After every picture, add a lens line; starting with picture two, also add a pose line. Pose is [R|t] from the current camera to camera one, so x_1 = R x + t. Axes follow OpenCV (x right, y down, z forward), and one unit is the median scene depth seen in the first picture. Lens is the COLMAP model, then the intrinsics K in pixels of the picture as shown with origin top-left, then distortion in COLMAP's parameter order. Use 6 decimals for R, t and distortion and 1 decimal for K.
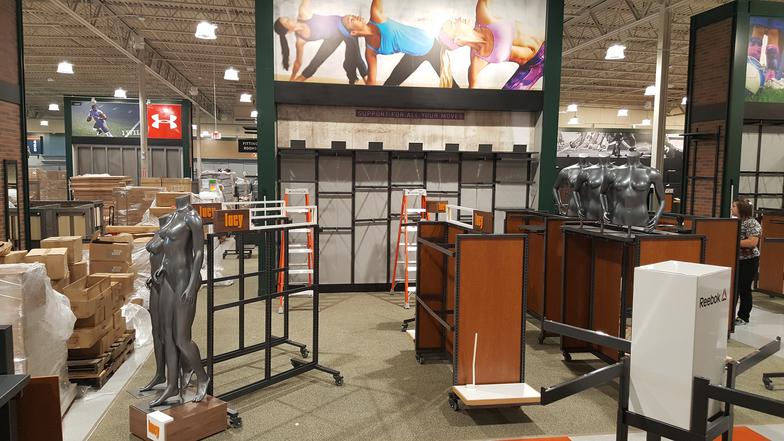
lens RADIAL K [[602.3, 0, 383.6], [0, 602.3, 218.4], [0, 0, 1]] dist [0.138959, -0.202315]
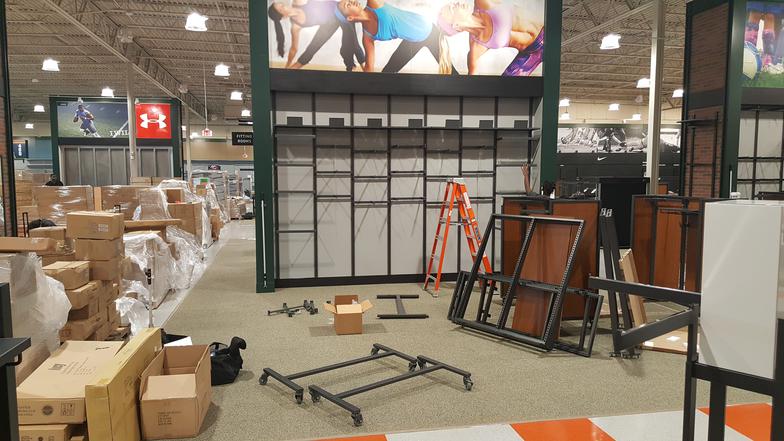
lens RADIAL K [[600.5, 0, 392.0], [0, 600.5, 220.5], [0, 0, 1]] dist [0.134979, -0.190099]
pose [[0.999463, -0.016722, 0.028179, -0.010632], [0.016715, 0.999860, 0.000496, 0.013975], [-0.028183, -0.000025, 0.999603, 0.016451]]
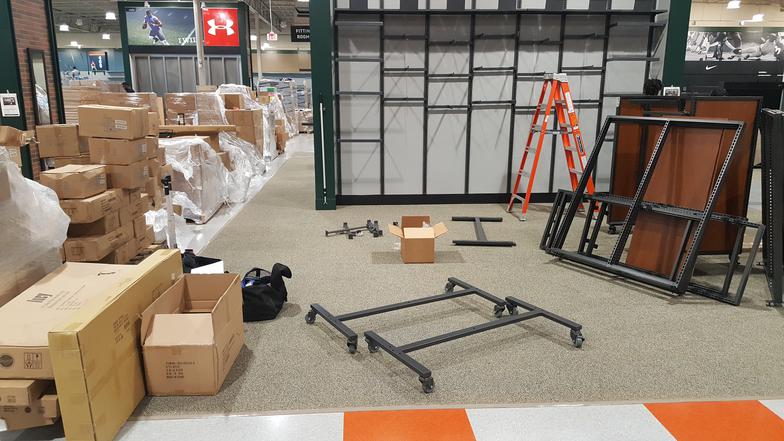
lens RADIAL K [[600.5, 0, 392.0], [0, 600.5, 220.5], [0, 0, 1]] dist [0.134979, -0.190099]
pose [[0.995720, 0.008201, -0.092062, -0.014087], [0.004056, 0.991220, 0.132163, 0.024835], [0.092337, -0.131971, 0.986944, 0.115995]]
